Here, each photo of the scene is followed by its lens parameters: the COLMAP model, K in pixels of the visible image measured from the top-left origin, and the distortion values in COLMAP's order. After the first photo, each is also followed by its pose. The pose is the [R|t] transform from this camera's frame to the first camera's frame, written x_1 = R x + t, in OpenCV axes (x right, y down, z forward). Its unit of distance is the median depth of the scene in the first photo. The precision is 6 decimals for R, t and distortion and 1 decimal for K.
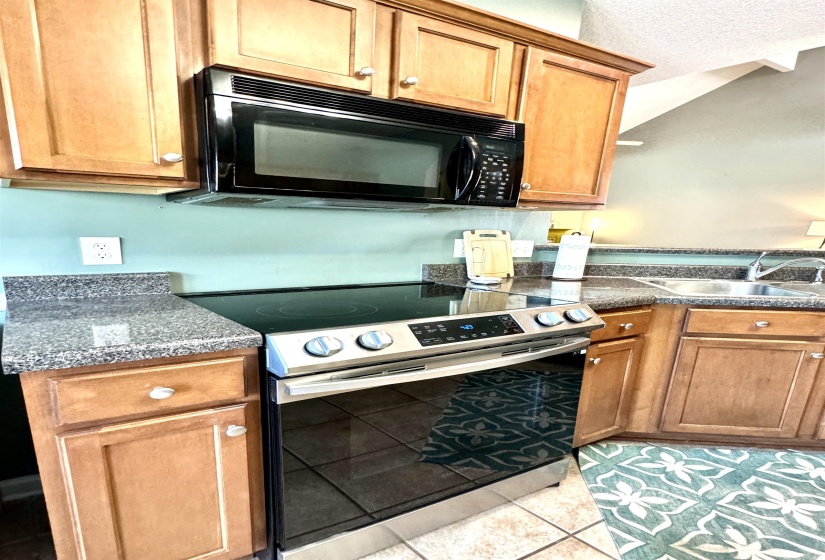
lens RADIAL K [[526.9, 0, 368.7], [0, 526.9, 412.3], [0, 0, 1]] dist [-0.001176, 0.002554]
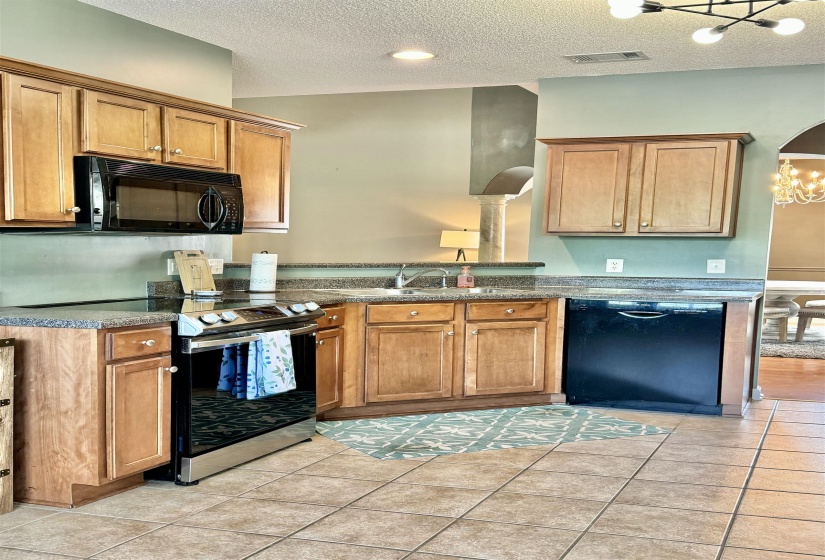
lens RADIAL K [[1154.9, 0, 412.5], [0, 1154.9, 280.0], [0, 0, 1]] dist [-0.004252, -0.018838]
pose [[0.803675, -0.028826, 0.594370, -1.007399], [0.202564, 0.952428, -0.227704, 0.419587], [-0.559531, 0.303398, 0.771282, -1.298747]]
